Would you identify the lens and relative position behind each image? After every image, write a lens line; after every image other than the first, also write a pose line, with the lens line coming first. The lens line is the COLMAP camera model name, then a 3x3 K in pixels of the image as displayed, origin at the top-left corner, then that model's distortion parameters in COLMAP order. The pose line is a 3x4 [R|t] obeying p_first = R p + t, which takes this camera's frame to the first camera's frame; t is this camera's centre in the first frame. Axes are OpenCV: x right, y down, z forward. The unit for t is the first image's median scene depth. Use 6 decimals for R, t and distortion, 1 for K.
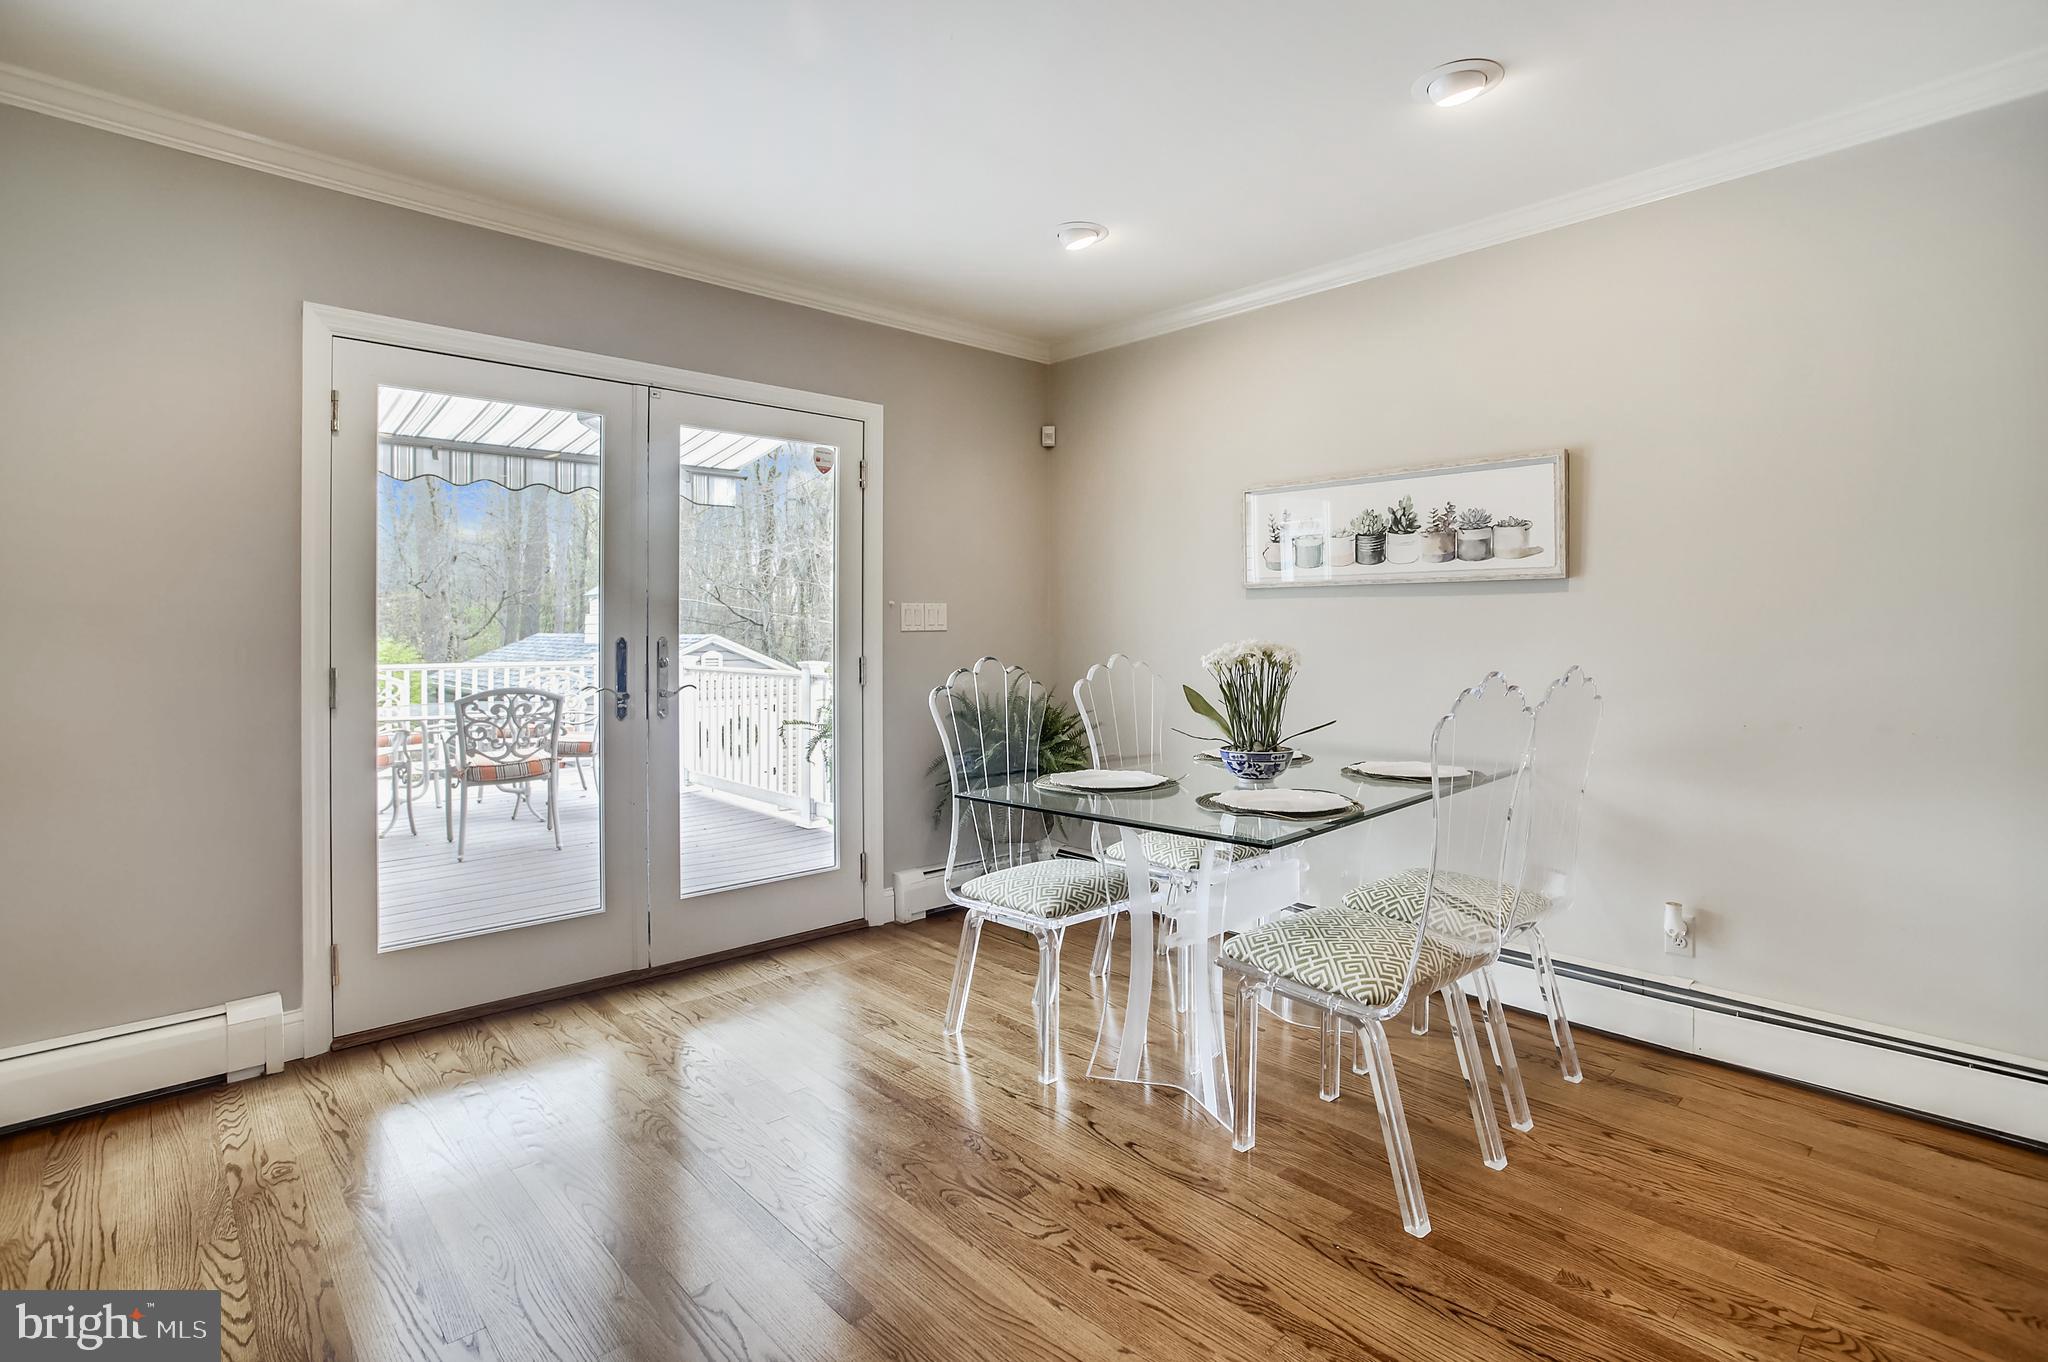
lens RADIAL K [[990.7, 0, 1021.6], [0, 990.7, 637.2], [0, 0, 1]] dist [-0.061673, 0.035222]
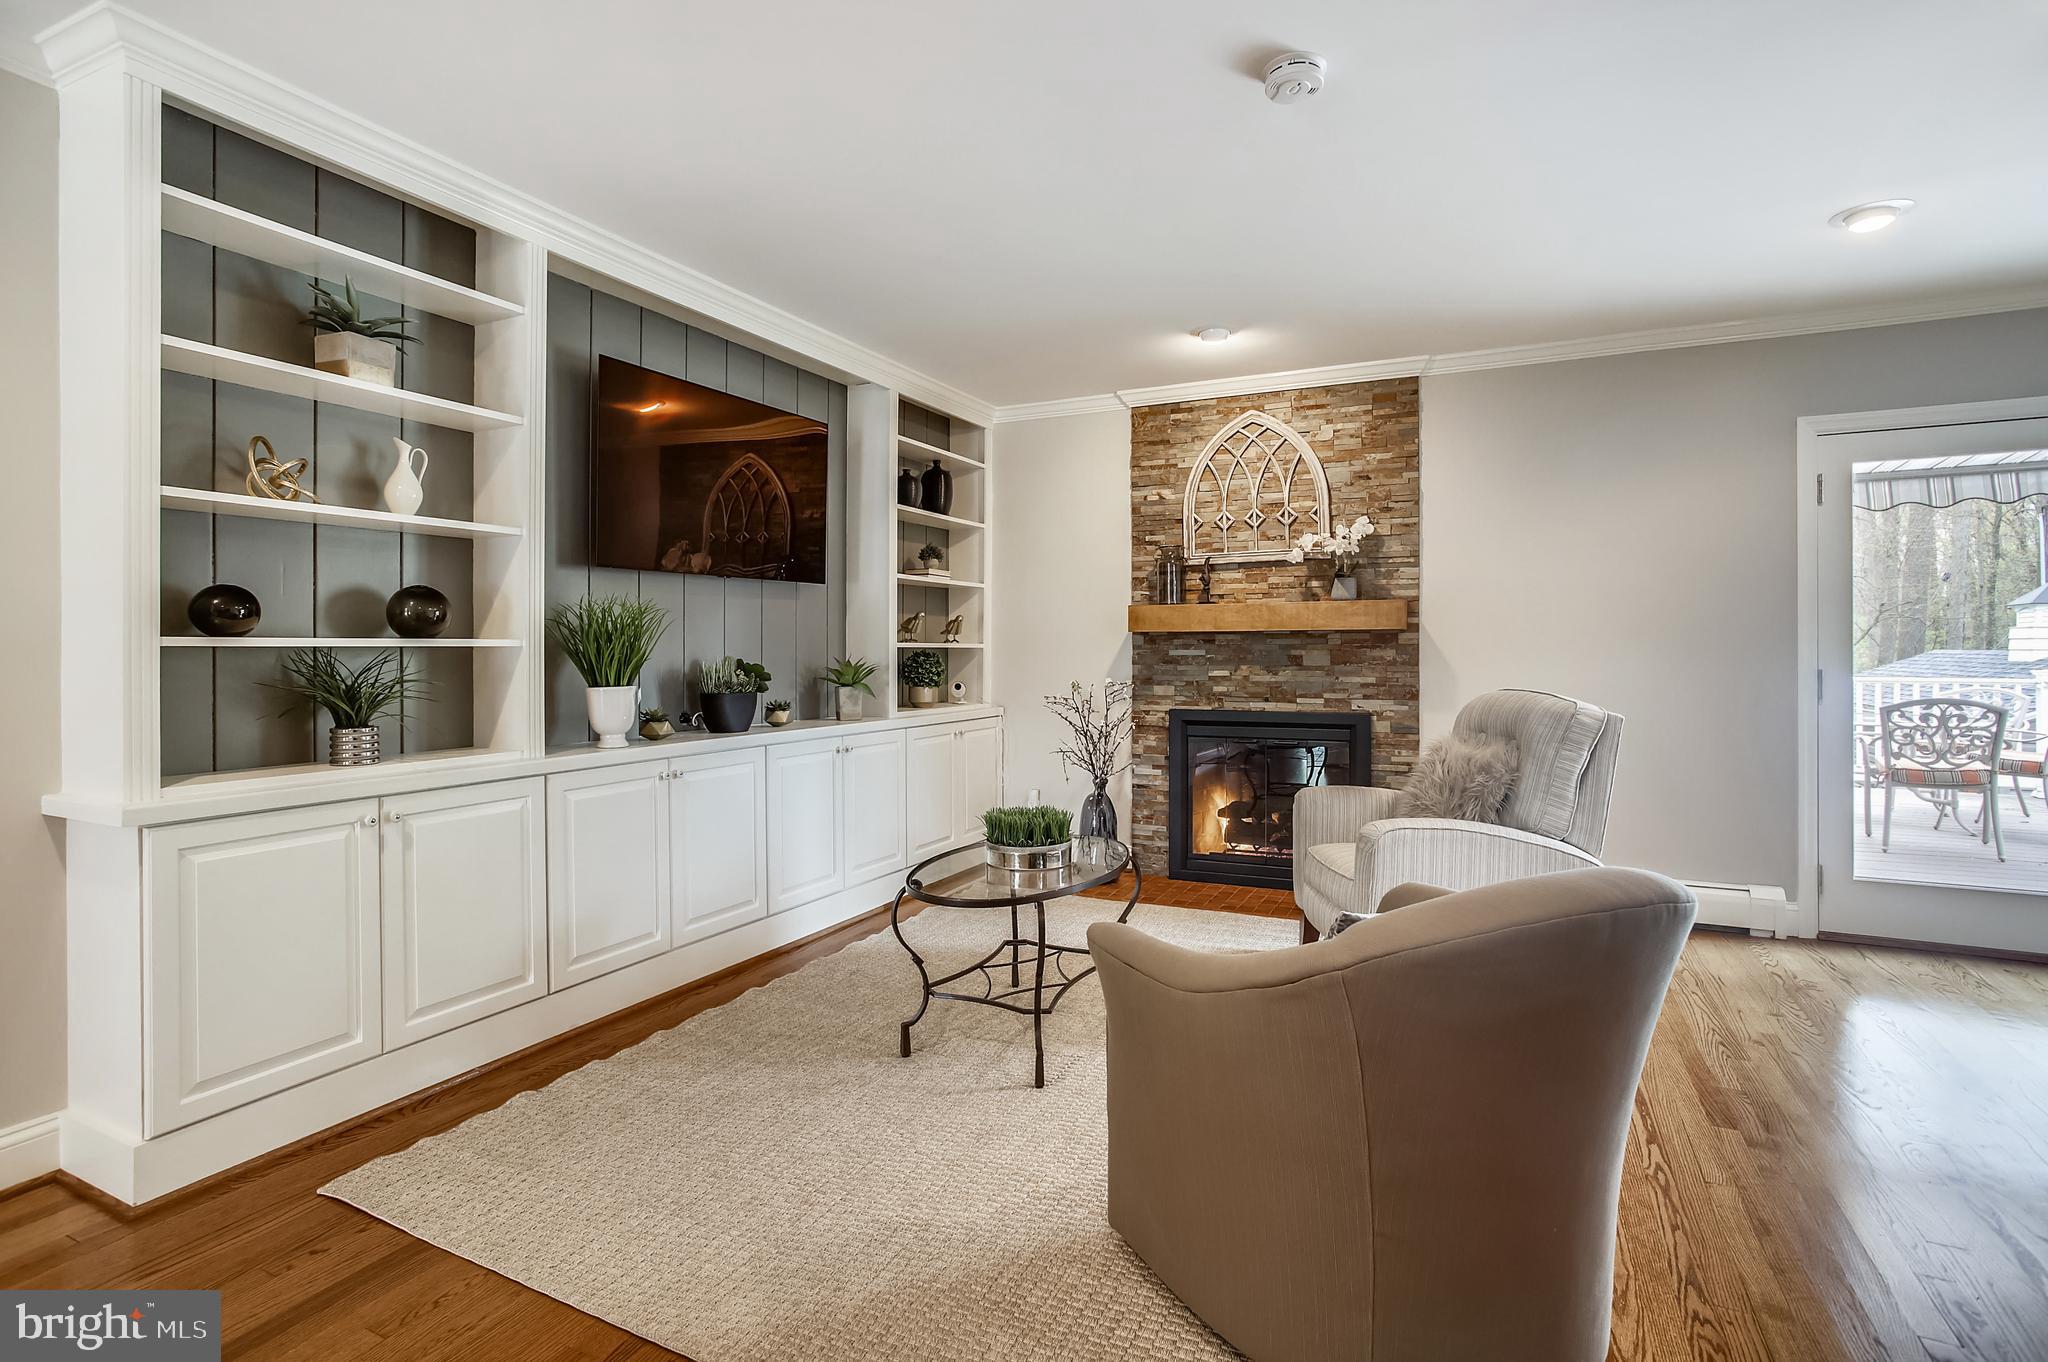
lens RADIAL K [[990.7, 0, 1021.6], [0, 990.7, 637.2], [0, 0, 1]] dist [-0.061673, 0.035222]
pose [[0.356154, -0.009294, -0.934381, 0.159677], [-0.007334, 0.999892, -0.012741, 0.009263], [0.934398, 0.011390, 0.356048, -0.491994]]
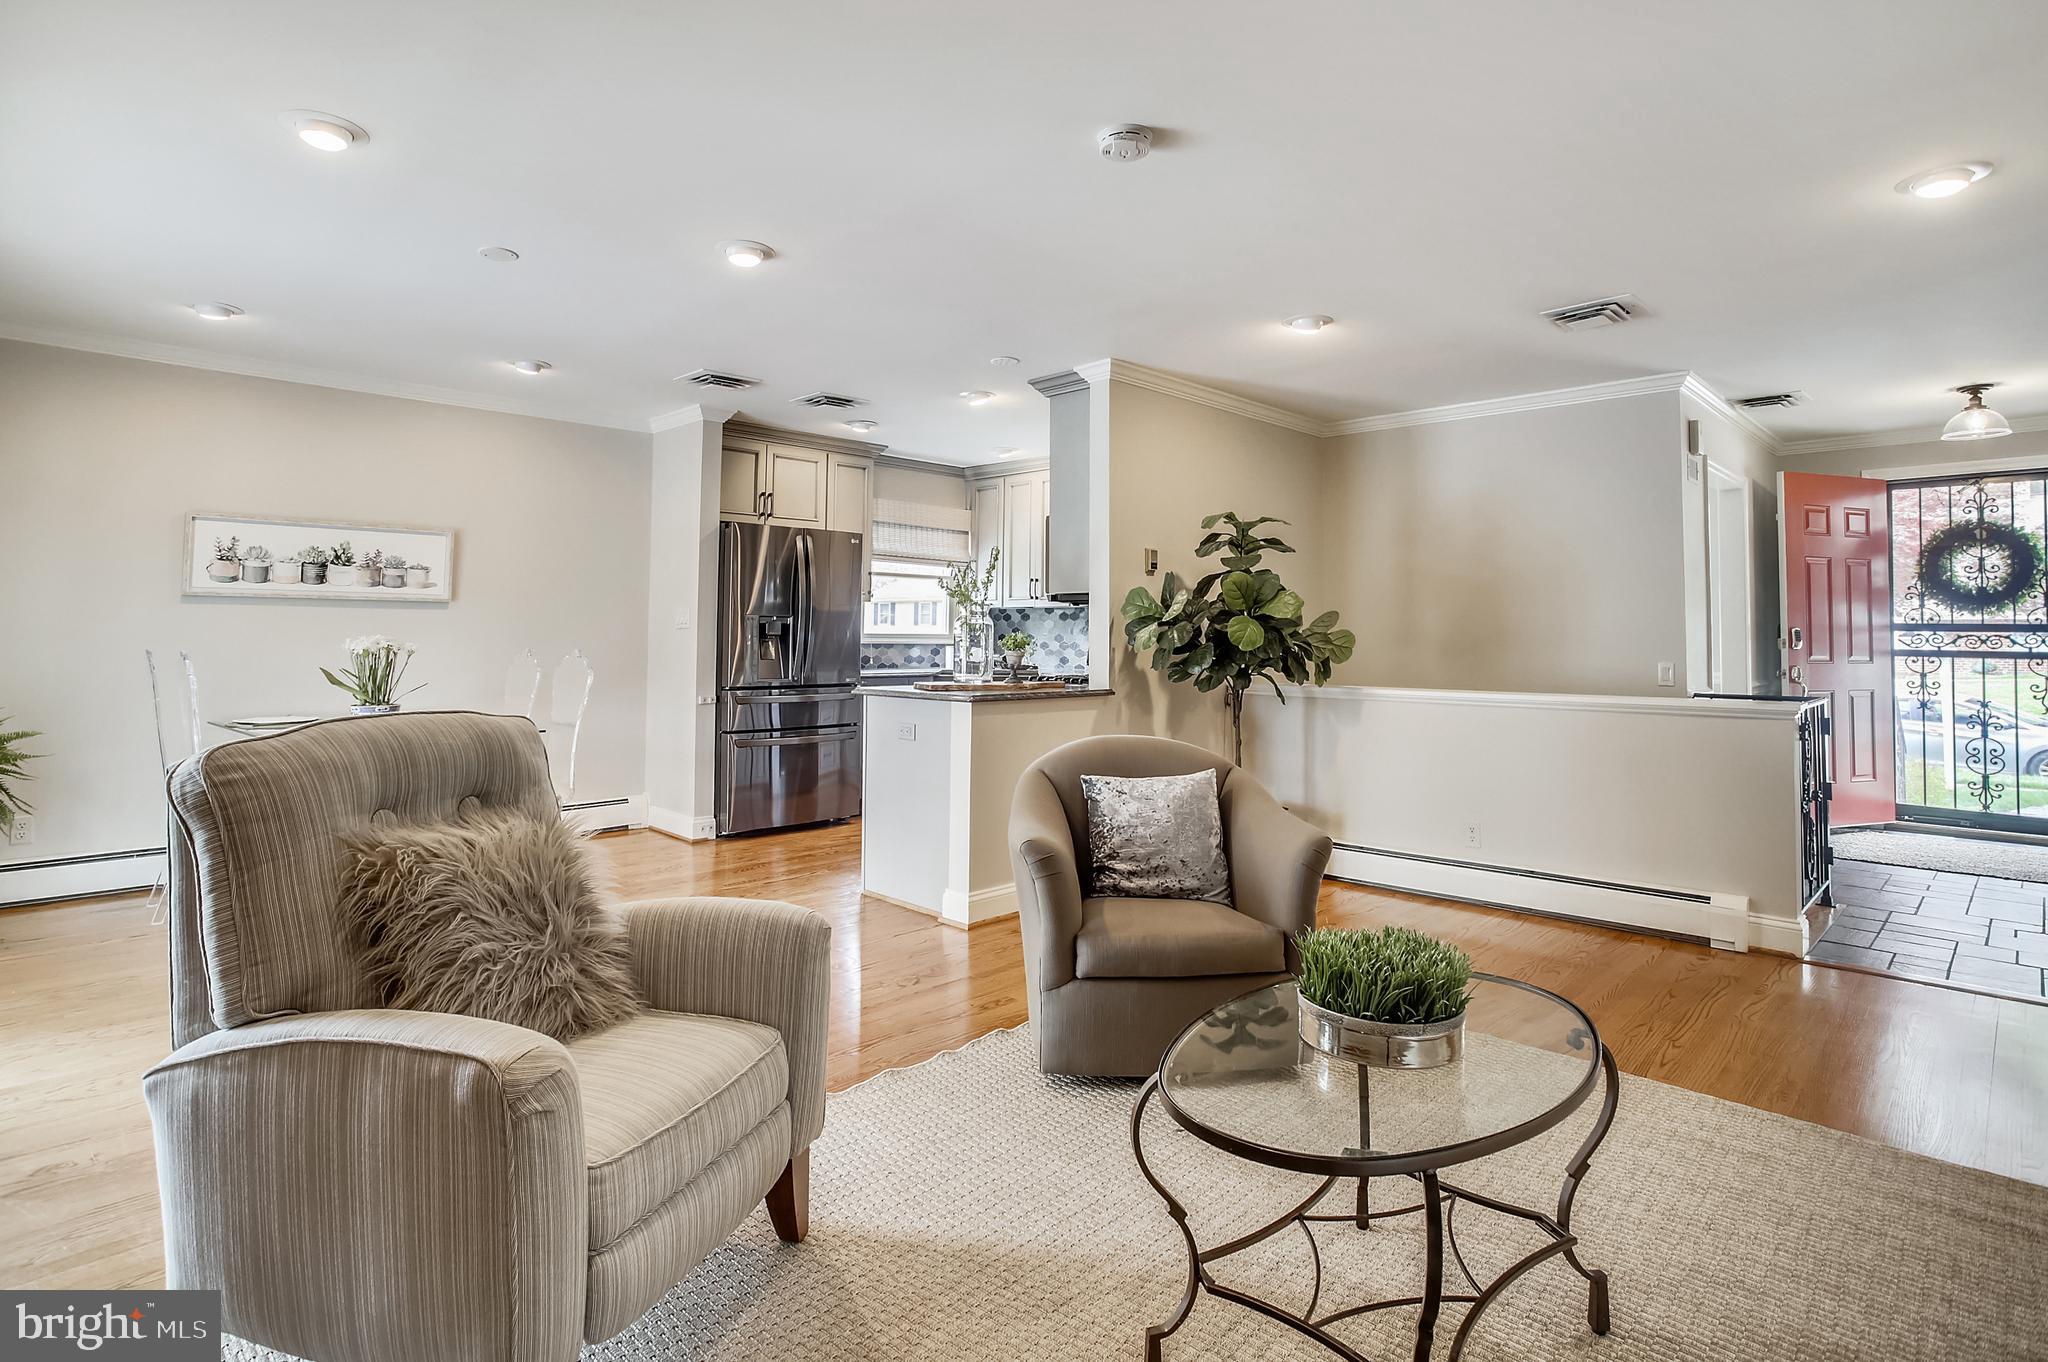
lens RADIAL K [[1033.7, 0, 983.9], [0, 1033.7, 581.6], [0, 0, 1]] dist [-0.051801, 0.046261]
pose [[-0.014406, 0.054166, 0.998428, -1.169313], [0.003389, 0.998529, -0.054122, 0.006800], [-0.999890, 0.002604, -0.014568, 0.037912]]
